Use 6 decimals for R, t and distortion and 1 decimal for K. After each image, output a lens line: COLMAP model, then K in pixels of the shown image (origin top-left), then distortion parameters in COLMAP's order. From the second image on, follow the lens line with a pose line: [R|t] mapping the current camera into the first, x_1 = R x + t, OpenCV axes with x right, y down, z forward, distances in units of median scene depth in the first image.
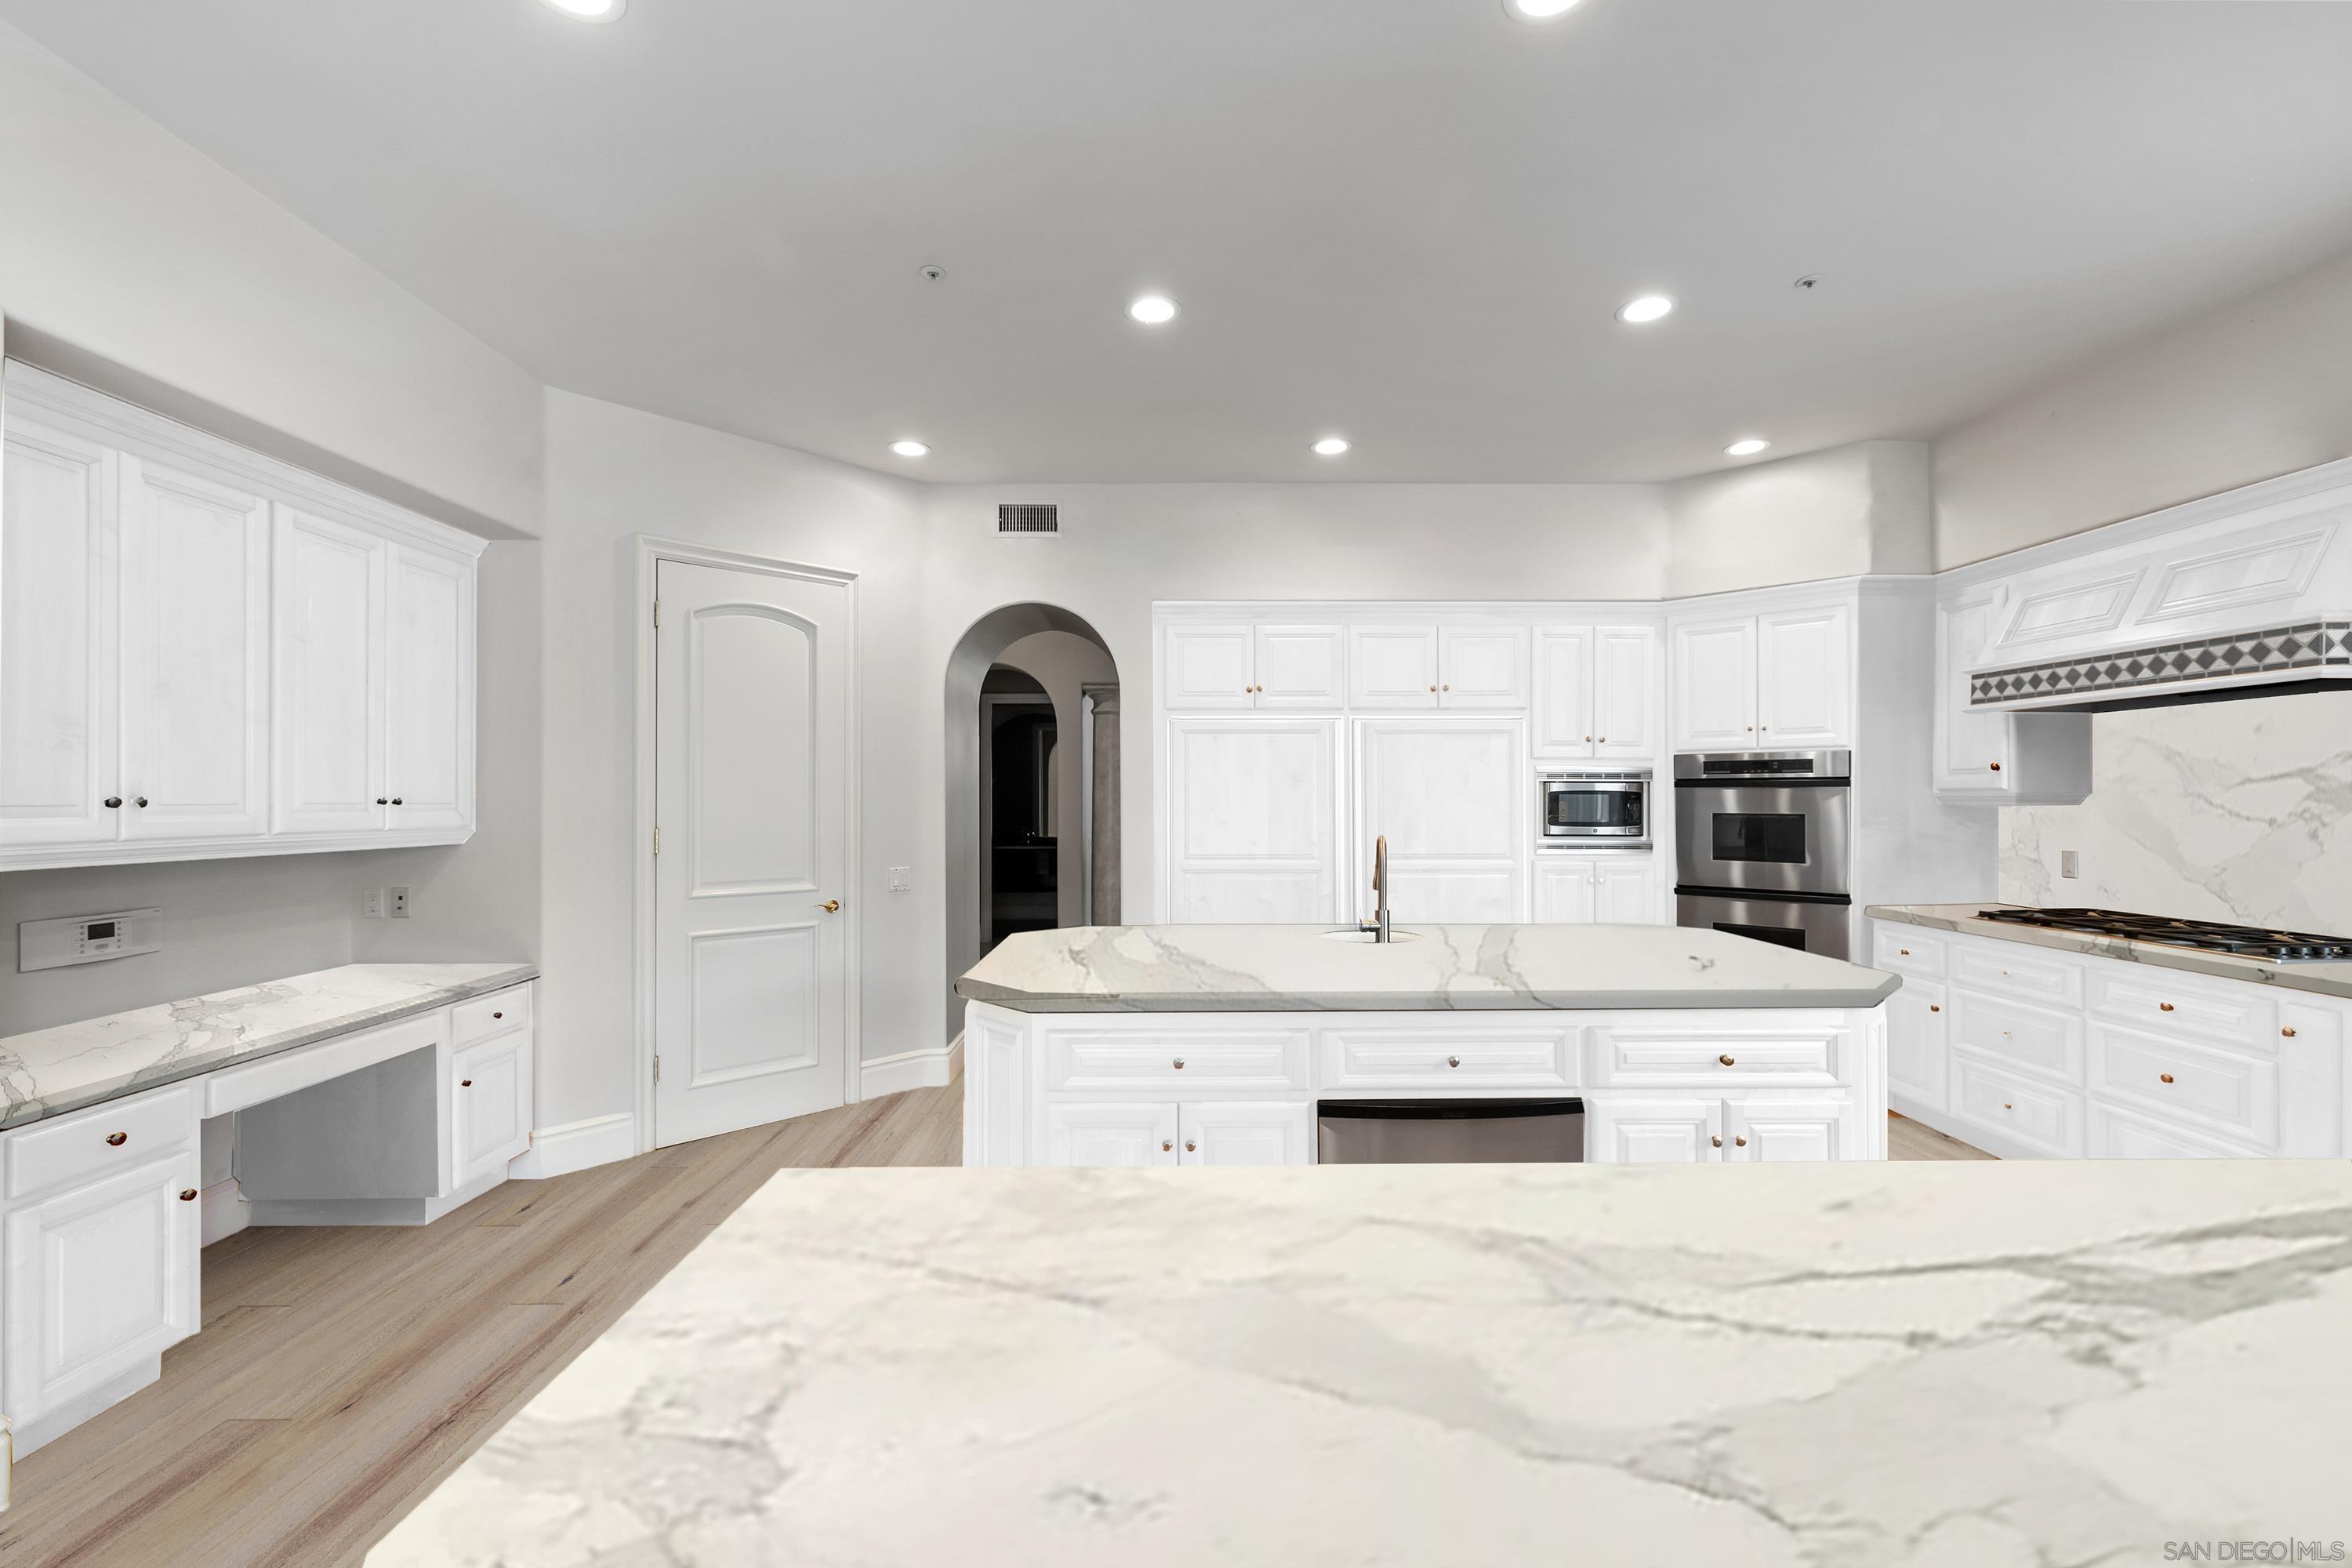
lens RADIAL K [[989.3, 0, 1176.6], [0, 989.3, 792.3], [0, 0, 1]] dist [-0.001965, -0.000022]
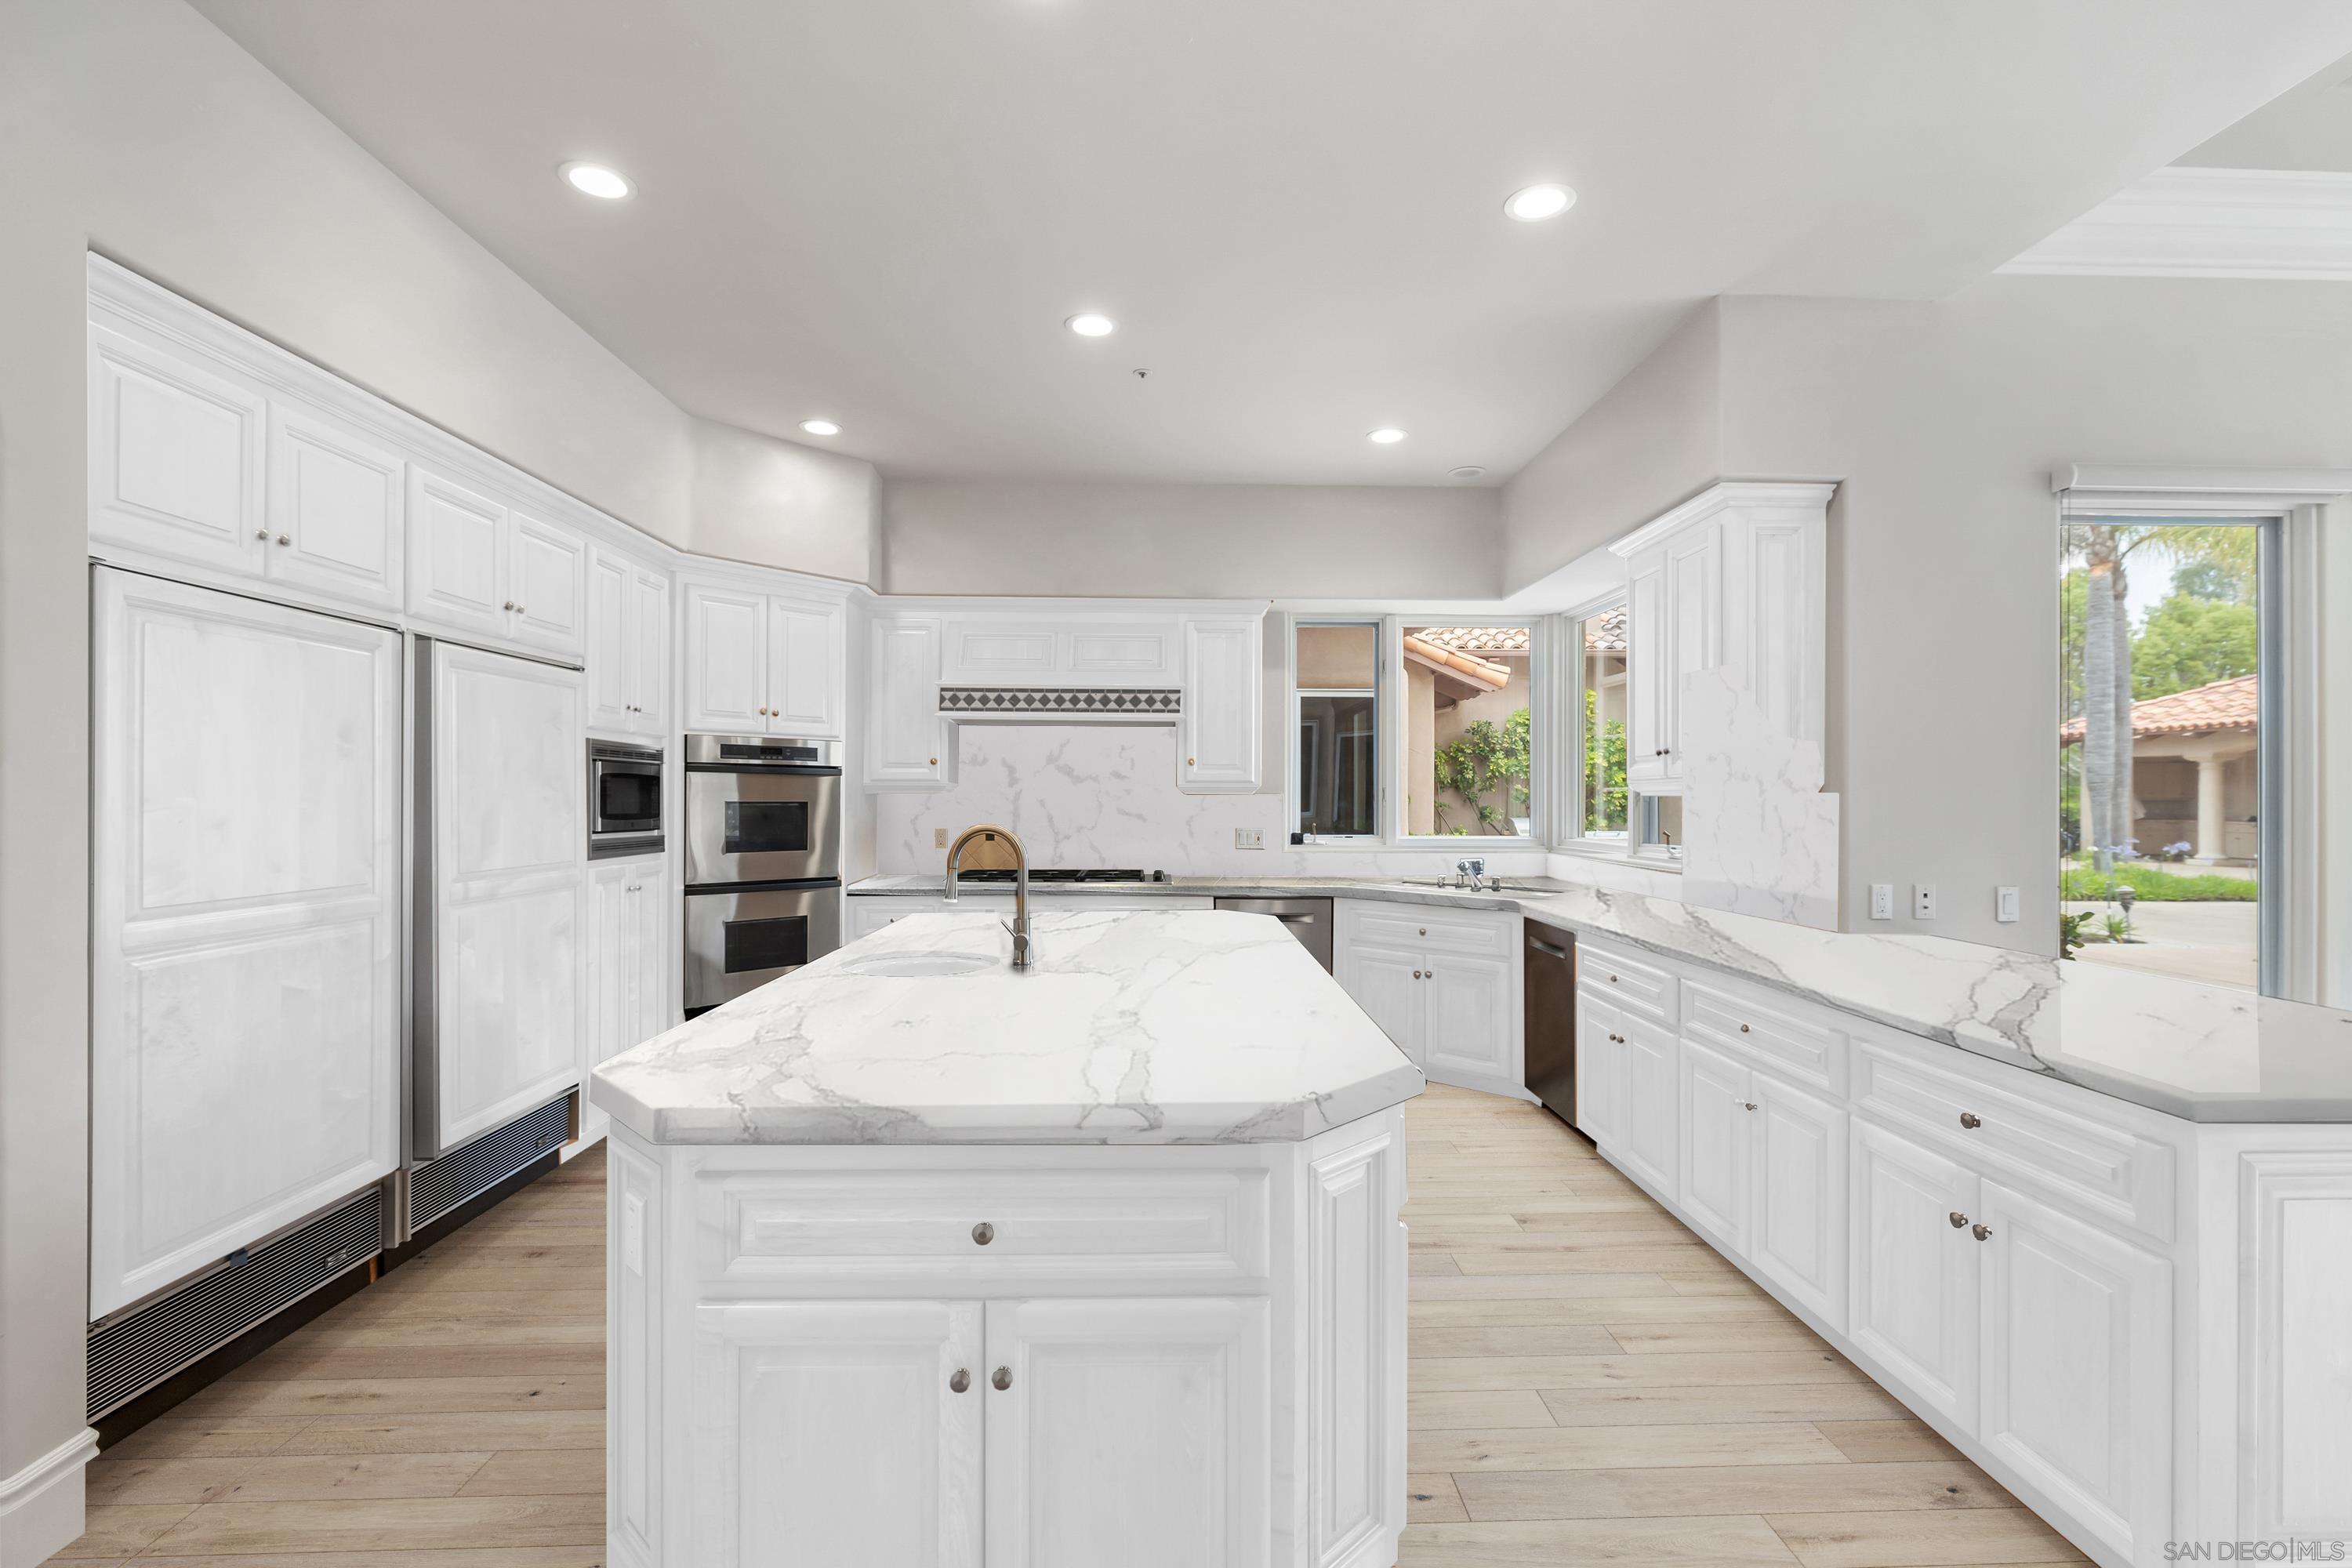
lens RADIAL K [[1070.9, 0, 1175.2], [0, 1070.9, 787.1], [0, 0, 1]] dist [-0.001508, -0.000275]
pose [[-0.014564, 0.011240, 0.999831, -0.481707], [-0.009611, 0.999889, -0.011381, 0.016108], [-0.999848, -0.009775, -0.014455, 0.655489]]
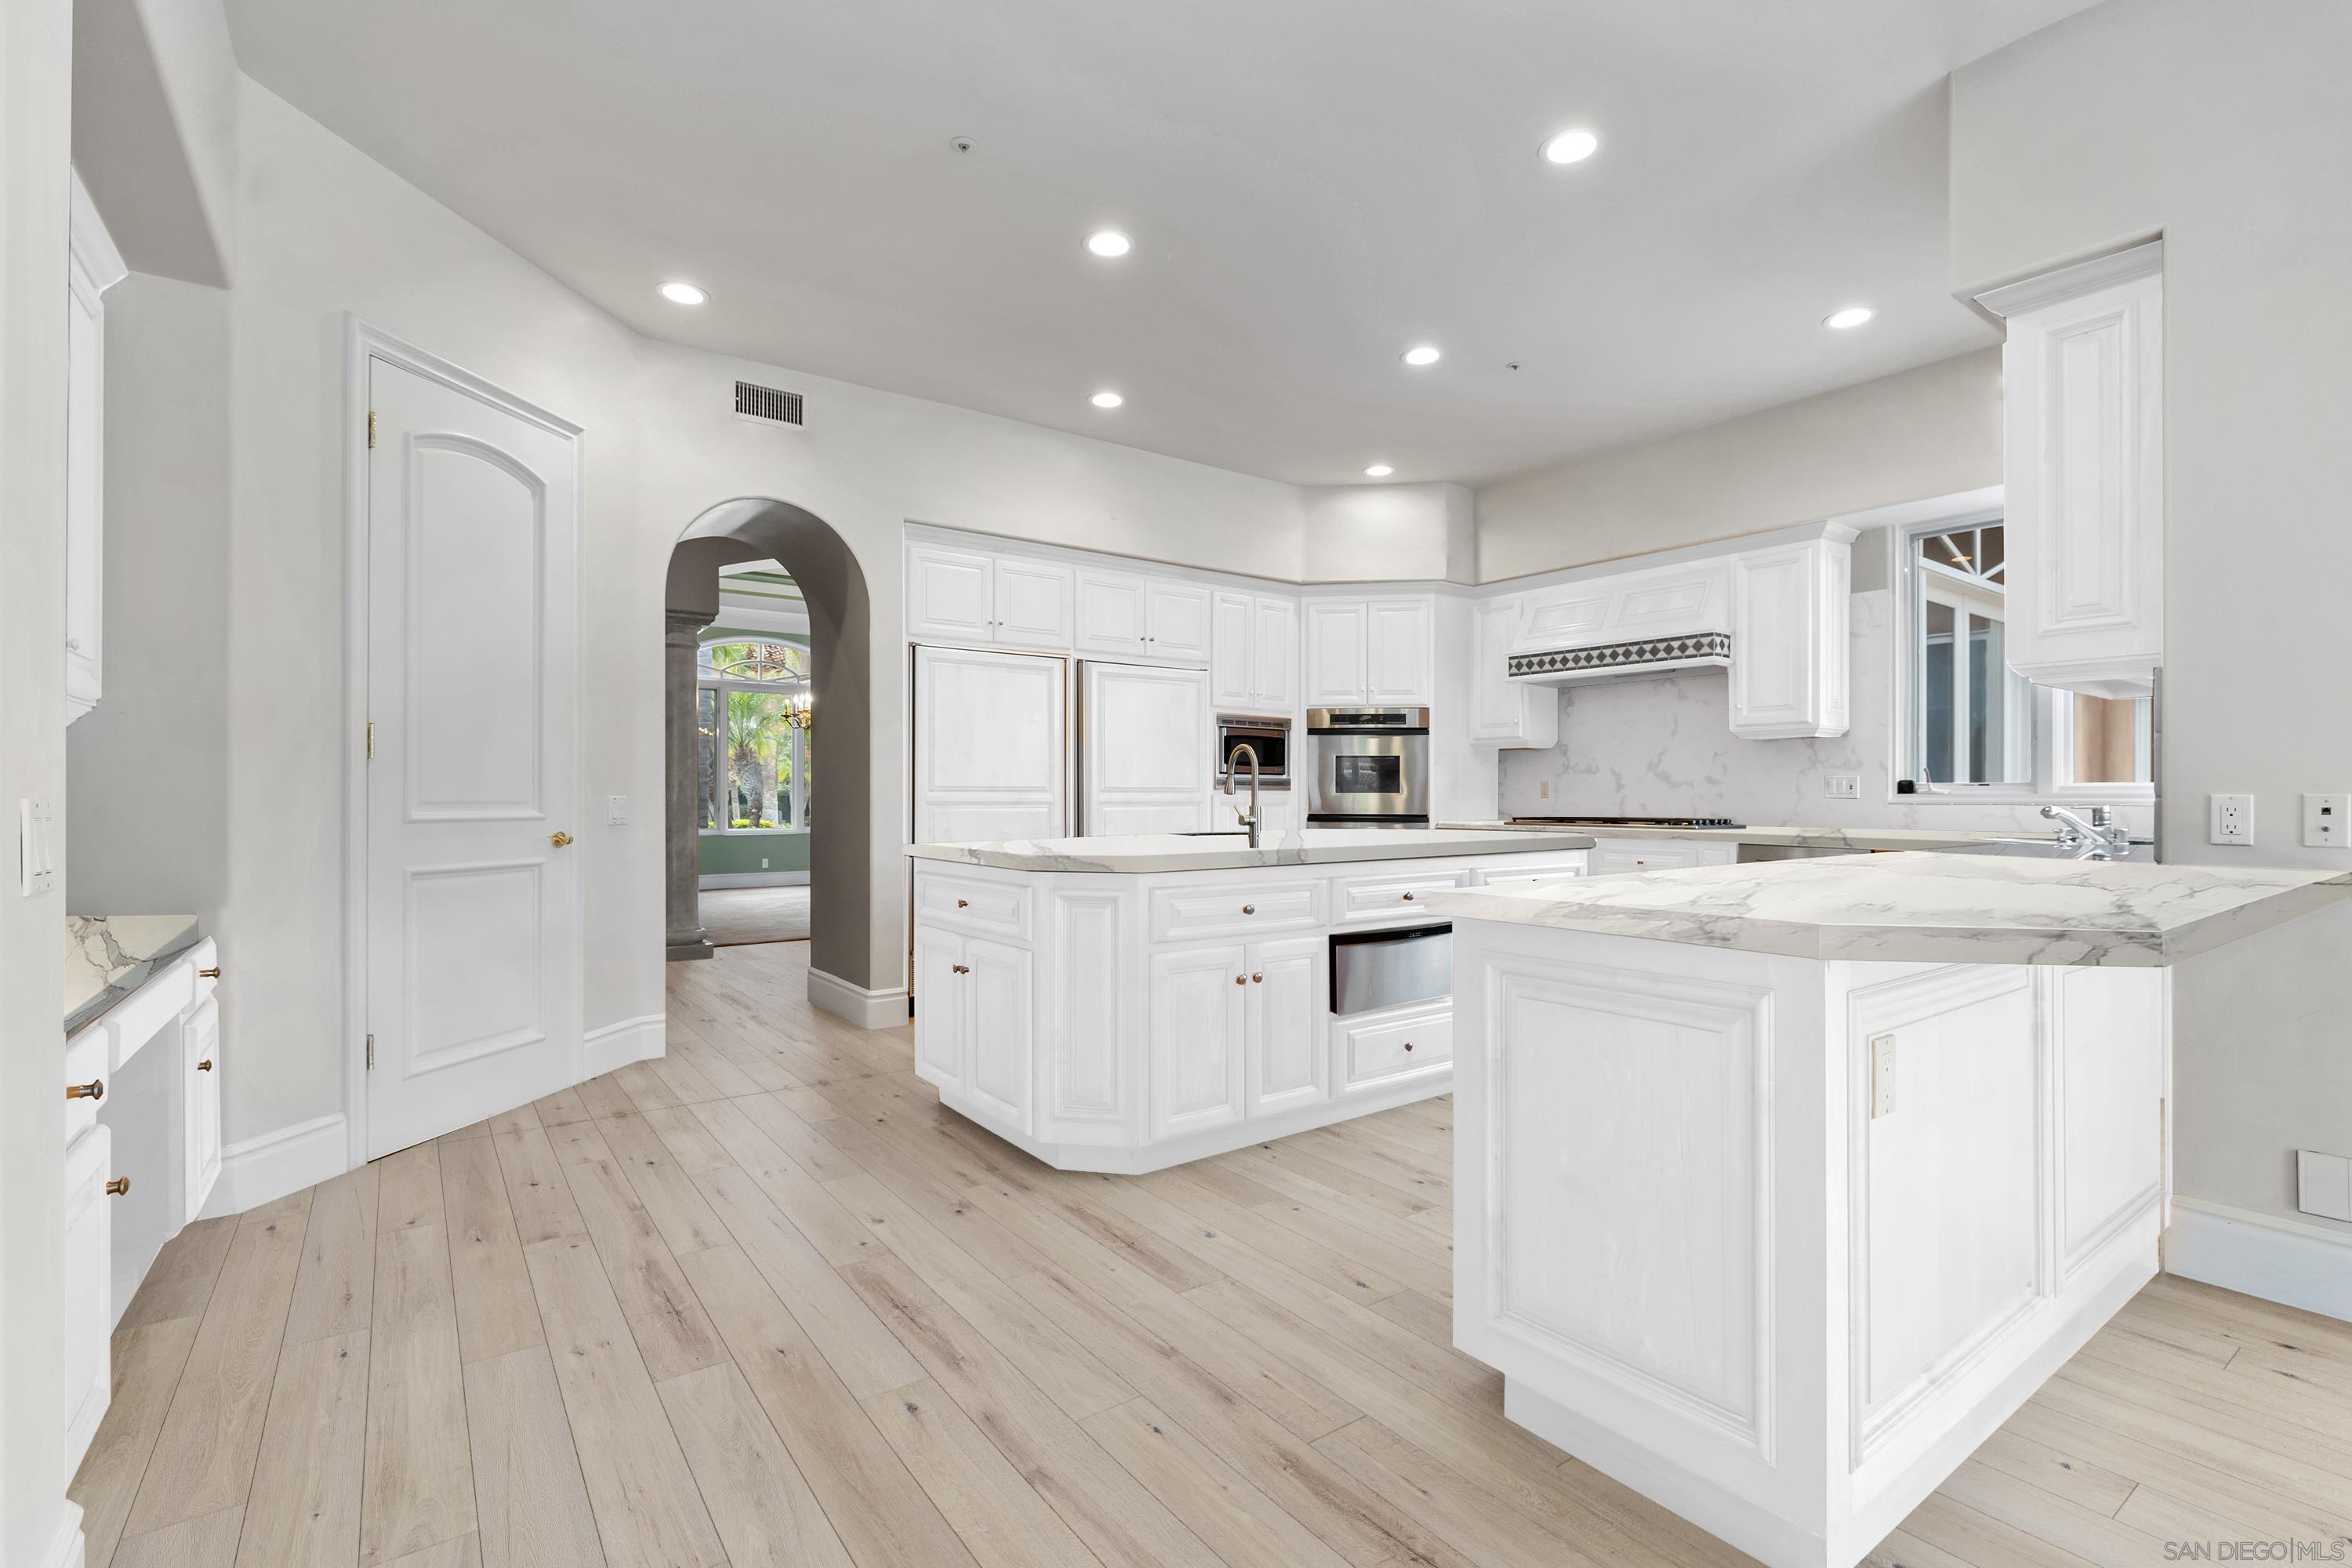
lens RADIAL K [[1070.9, 0, 1179.9], [0, 1070.9, 796.0], [0, 0, 1]] dist [-0.001508, -0.000275]
pose [[0.811418, 0.003601, 0.584455, -0.454213], [-0.006928, 0.999970, 0.003457, 0.075211], [-0.584425, -0.006854, 0.811419, 0.006596]]
